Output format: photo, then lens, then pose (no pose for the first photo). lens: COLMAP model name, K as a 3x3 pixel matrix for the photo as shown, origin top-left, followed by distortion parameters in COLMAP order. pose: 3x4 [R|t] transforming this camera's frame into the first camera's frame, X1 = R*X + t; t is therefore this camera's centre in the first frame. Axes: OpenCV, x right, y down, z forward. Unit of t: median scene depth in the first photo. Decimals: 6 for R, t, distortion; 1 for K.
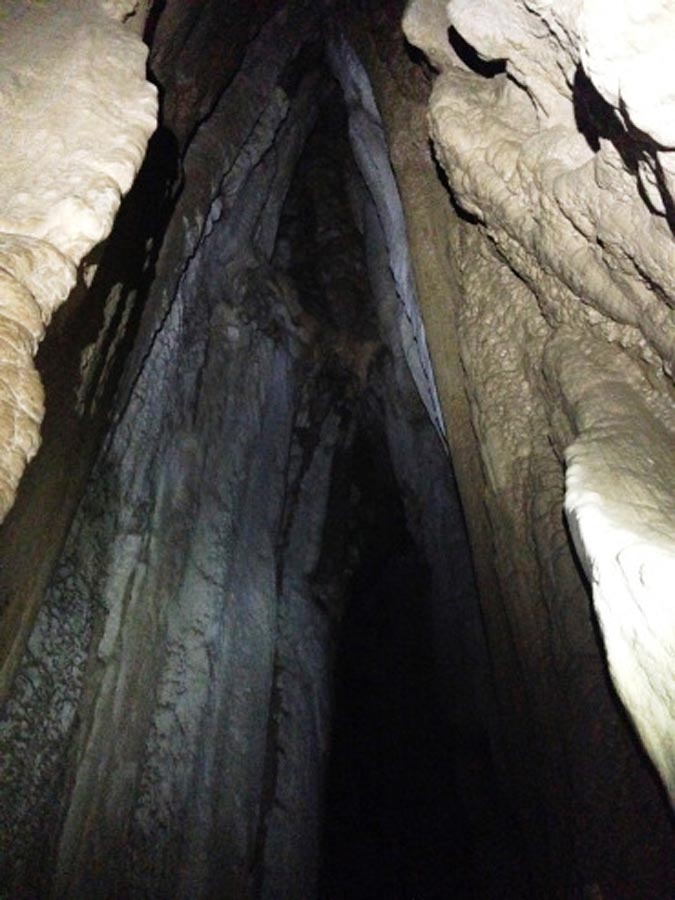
lens RADIAL K [[837.7, 0, 336.8], [0, 837.7, 470.2], [0, 0, 1]] dist [0.184724, -0.323315]
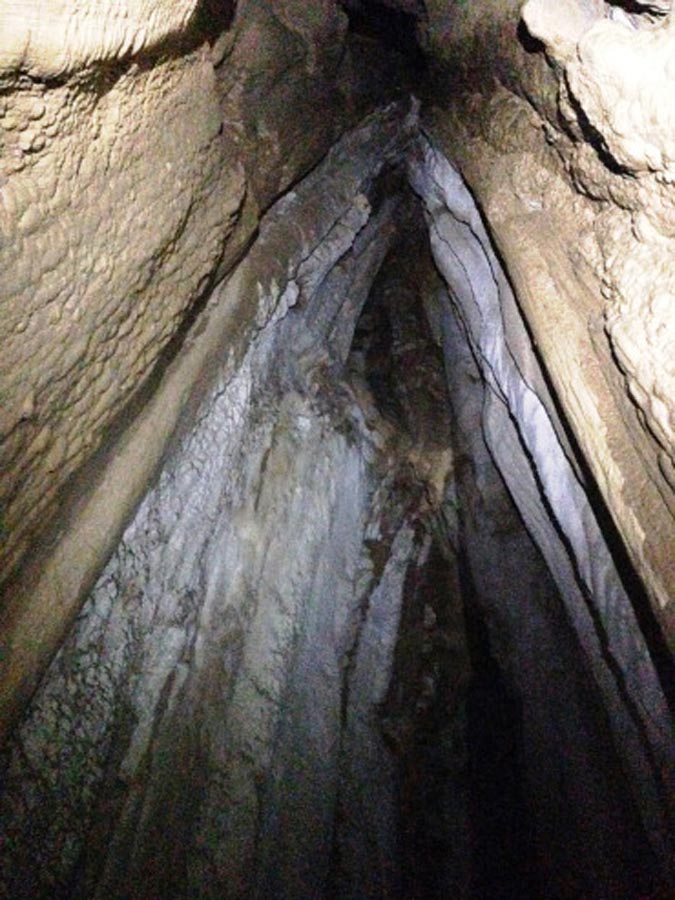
lens RADIAL K [[837.7, 0, 336.8], [0, 837.7, 470.2], [0, 0, 1]] dist [0.184724, -0.323315]
pose [[0.996669, 0.023805, -0.078004, -0.017484], [-0.036384, 0.985781, -0.164052, 0.043629], [0.072989, 0.166343, 0.983363, 0.133478]]
